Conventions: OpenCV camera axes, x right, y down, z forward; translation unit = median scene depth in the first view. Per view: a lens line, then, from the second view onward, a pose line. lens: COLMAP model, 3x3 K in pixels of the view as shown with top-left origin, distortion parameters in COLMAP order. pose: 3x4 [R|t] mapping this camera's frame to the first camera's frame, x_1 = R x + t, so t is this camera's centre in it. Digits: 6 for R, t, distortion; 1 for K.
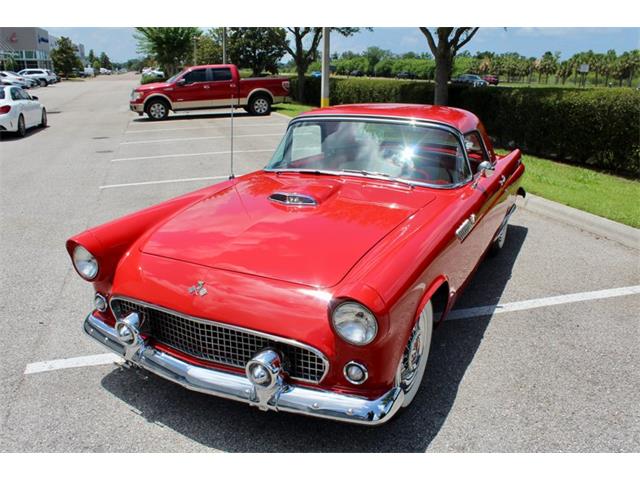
lens RADIAL K [[535.3, 0, 318.7], [0, 535.3, 241.2], [0, 0, 1]] dist [-0.165771, 0.148126]
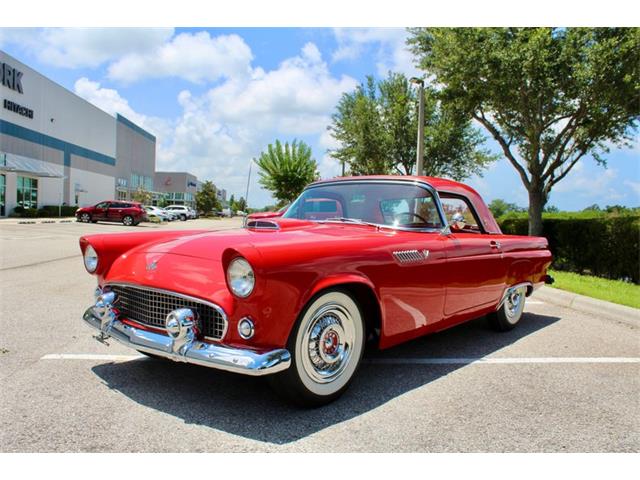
lens RADIAL K [[532.5, 0, 322.0], [0, 532.5, 239.8], [0, 0, 1]] dist [-0.173248, 0.163942]
pose [[0.973768, 0.030841, -0.225444, 0.052484], [-0.091552, 0.960141, -0.264097, 0.038112], [0.208314, 0.277809, 0.937778, -0.011431]]
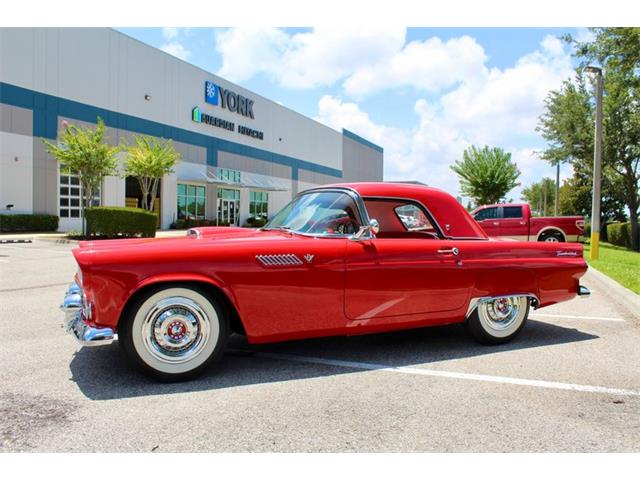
lens RADIAL K [[535.3, 0, 318.7], [0, 535.3, 241.2], [0, 0, 1]] dist [-0.165771, 0.148126]
pose [[0.775784, 0.024665, -0.630516, 0.165728], [-0.199711, 0.957465, -0.208268, 0.025842], [0.598560, 0.287492, 0.747713, 0.018736]]
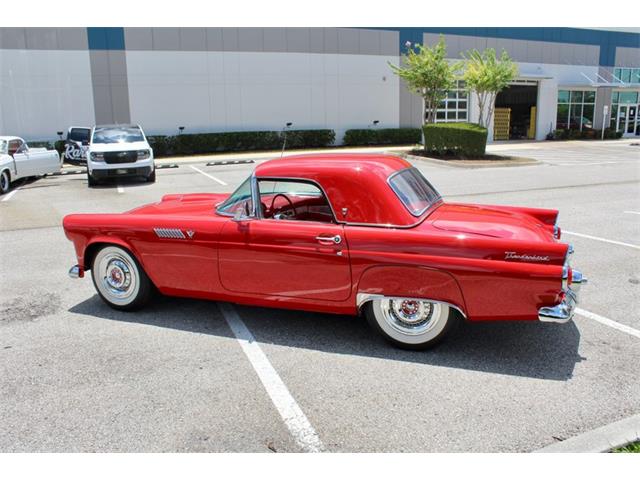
lens RADIAL K [[538.2, 0, 317.7], [0, 538.2, 241.1], [0, 0, 1]] dist [-0.166154, 0.149228]
pose [[0.100616, 0.207970, -0.972947, 0.263195], [-0.288274, 0.942054, 0.171556, -0.055058], [0.952247, 0.263214, 0.154738, 0.171940]]
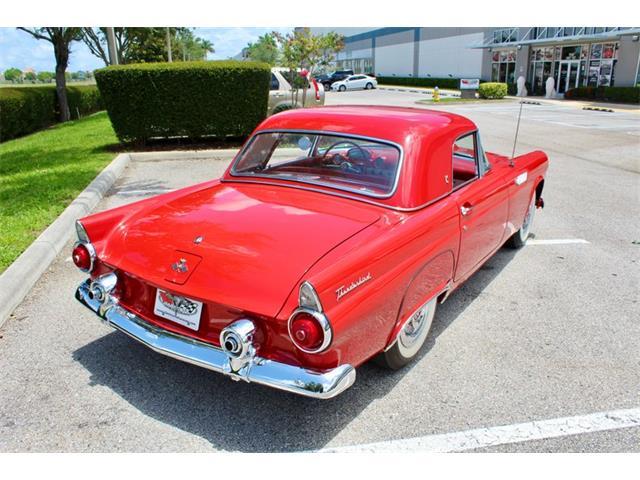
lens RADIAL K [[536.2, 0, 319.2], [0, 536.2, 241.7], [0, 0, 1]] dist [-0.161620, 0.141558]
pose [[-0.994995, -0.033169, 0.094257, 0.028124], [0.028394, 0.810562, 0.584964, -0.125328], [-0.095804, 0.584713, -0.805563, 0.387381]]
